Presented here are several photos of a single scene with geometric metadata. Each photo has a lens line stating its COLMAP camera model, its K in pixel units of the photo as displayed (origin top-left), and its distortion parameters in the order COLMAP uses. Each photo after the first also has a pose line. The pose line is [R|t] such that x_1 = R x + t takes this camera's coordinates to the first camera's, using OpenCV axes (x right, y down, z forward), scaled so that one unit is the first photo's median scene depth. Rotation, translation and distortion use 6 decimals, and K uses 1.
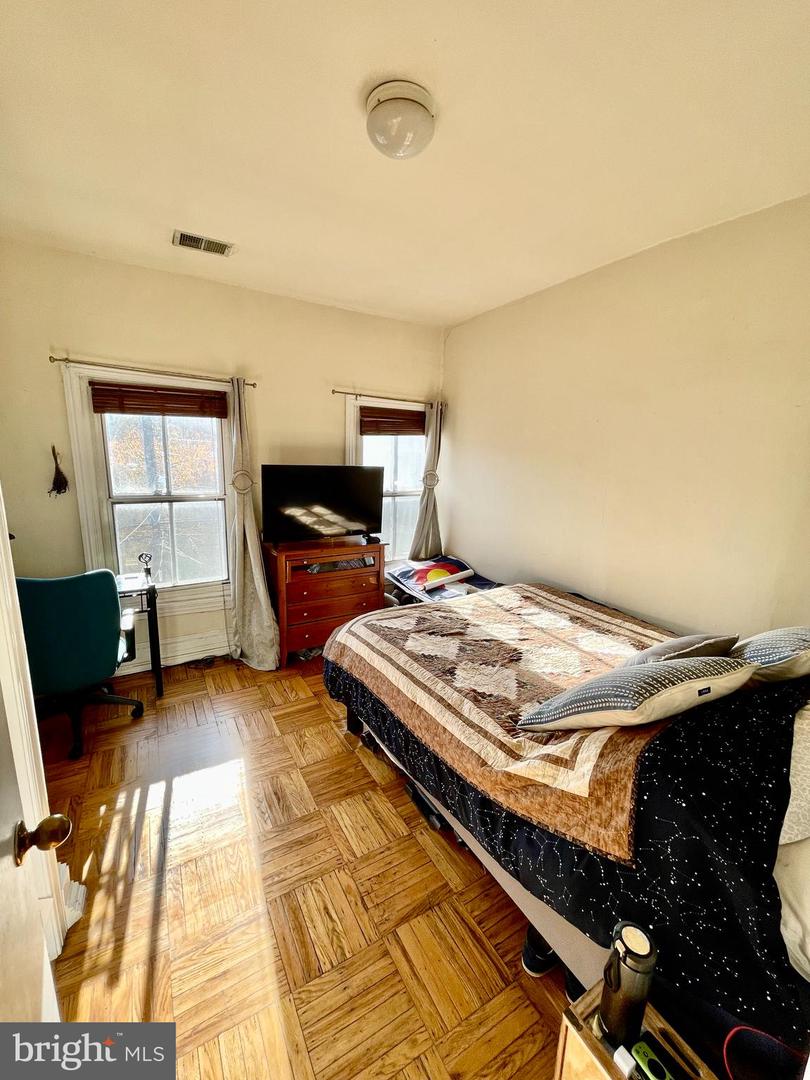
lens RADIAL K [[437.4, 0, 406.0], [0, 437.4, 542.2], [0, 0, 1]] dist [-0.001848, 0.000570]
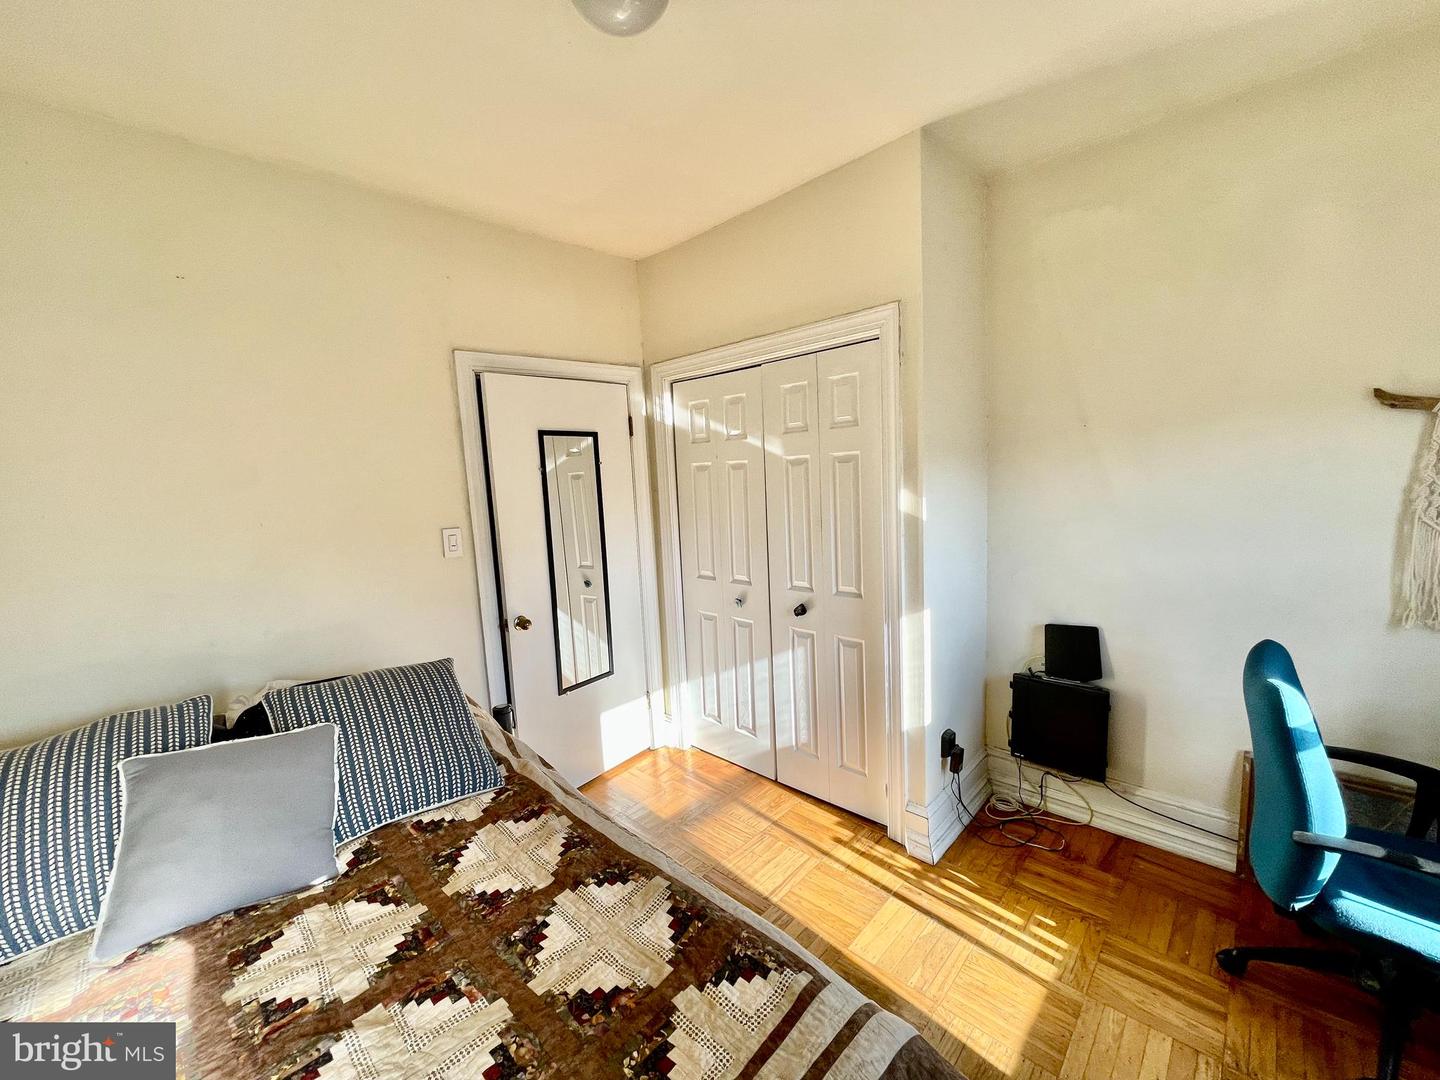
lens RADIAL K [[583.3, 0, 719.2], [0, 583.3, 546.0], [0, 0, 1]] dist [-0.001848, 0.000570]
pose [[-0.963491, 0.068389, -0.258860, 0.101282], [-0.012260, 0.954544, 0.297816, -0.385448], [0.267461, 0.290117, -0.918856, 1.953401]]
